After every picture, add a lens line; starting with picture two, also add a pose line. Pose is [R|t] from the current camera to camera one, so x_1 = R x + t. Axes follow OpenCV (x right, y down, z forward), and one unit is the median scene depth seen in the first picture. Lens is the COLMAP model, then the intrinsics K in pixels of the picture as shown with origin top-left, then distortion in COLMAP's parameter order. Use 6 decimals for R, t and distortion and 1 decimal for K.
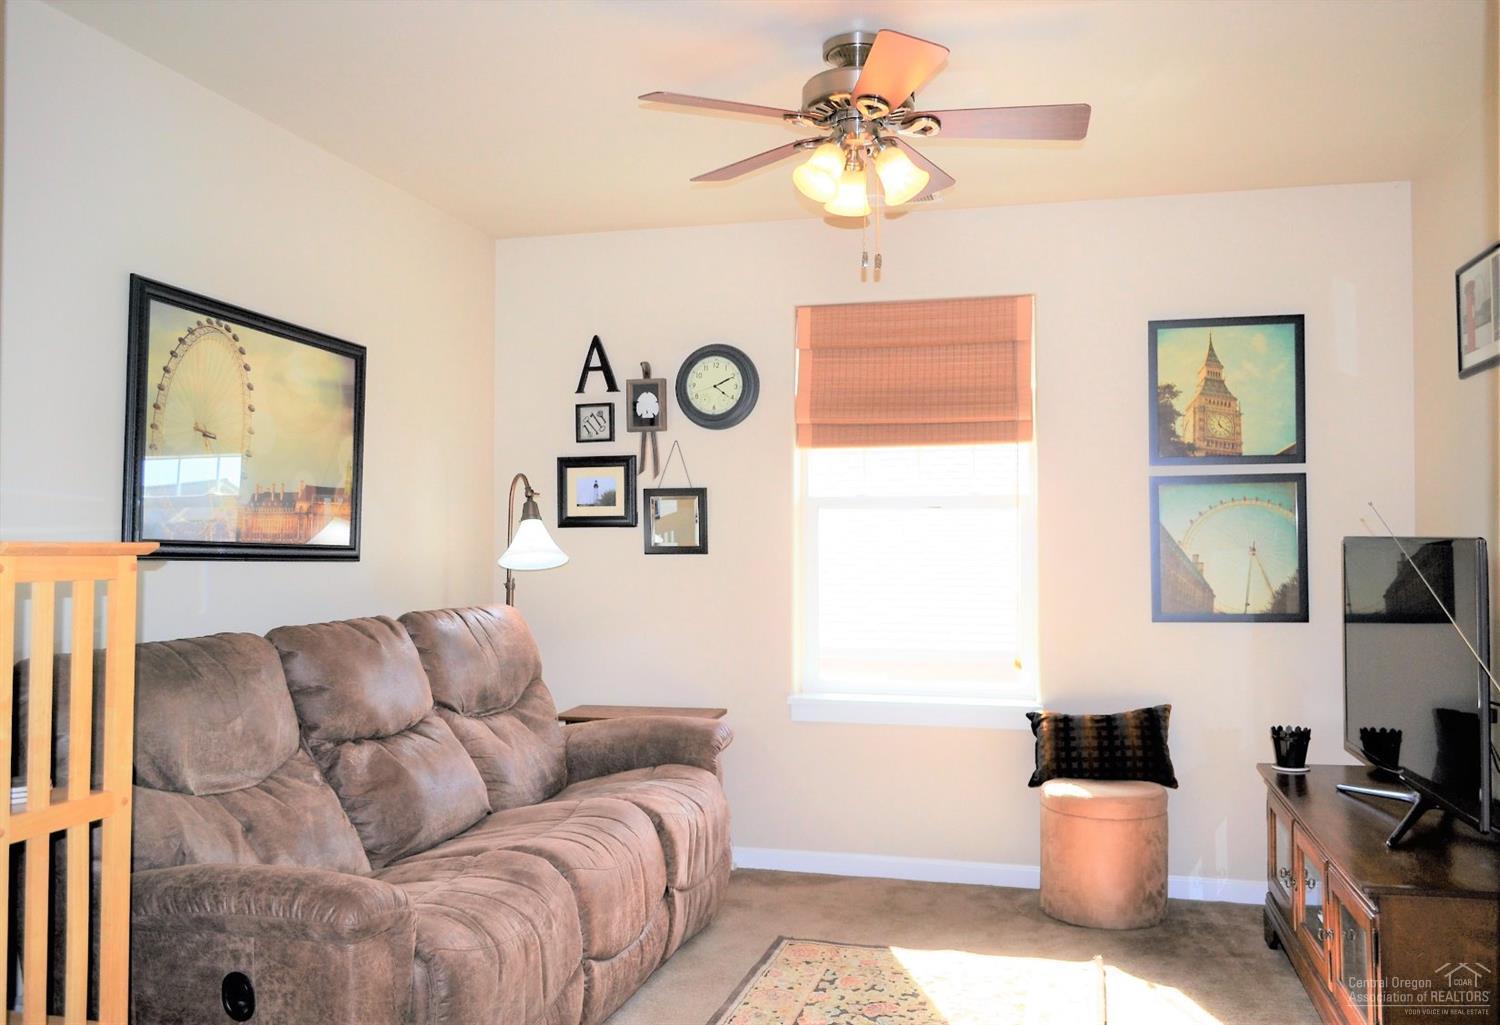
lens RADIAL K [[1221.9, 0, 750.0], [0, 1221.9, 512.5], [0, 0, 1]] dist [-0.000845, -0.001429]
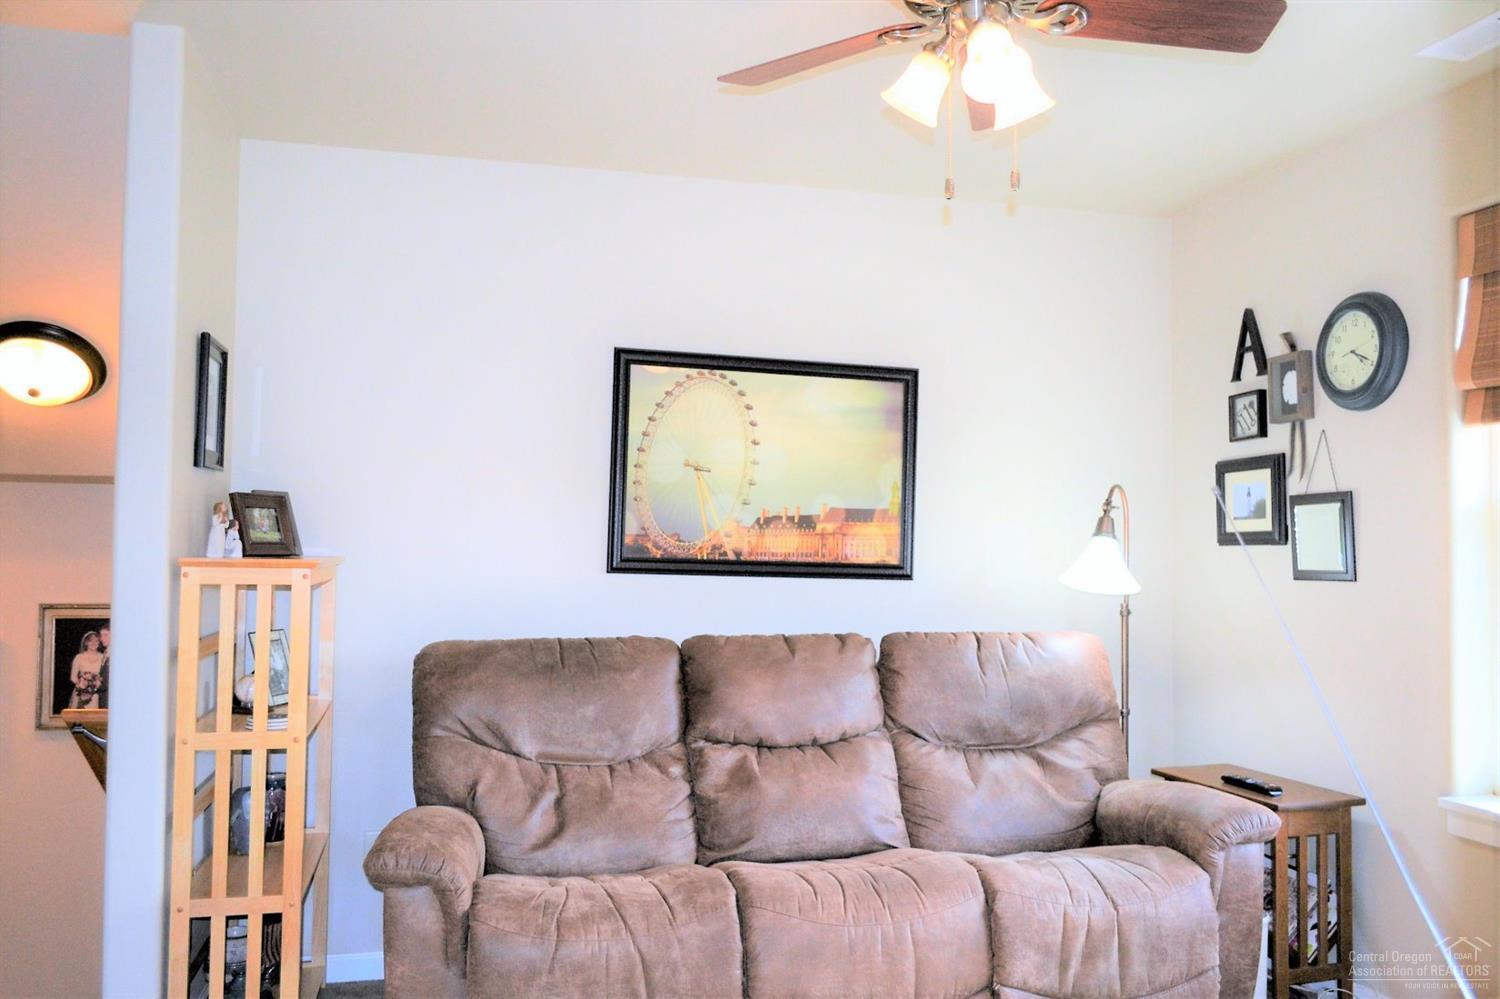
lens RADIAL K [[1230.3, 0, 781.6], [0, 1230.3, 501.3], [0, 0, 1]] dist [-0.009846, -0.003788]
pose [[0.480277, -0.033743, -0.876468, 0.519188], [0.013923, 0.999427, -0.030848, 0.004505], [0.877007, 0.002612, 0.480471, 0.405468]]
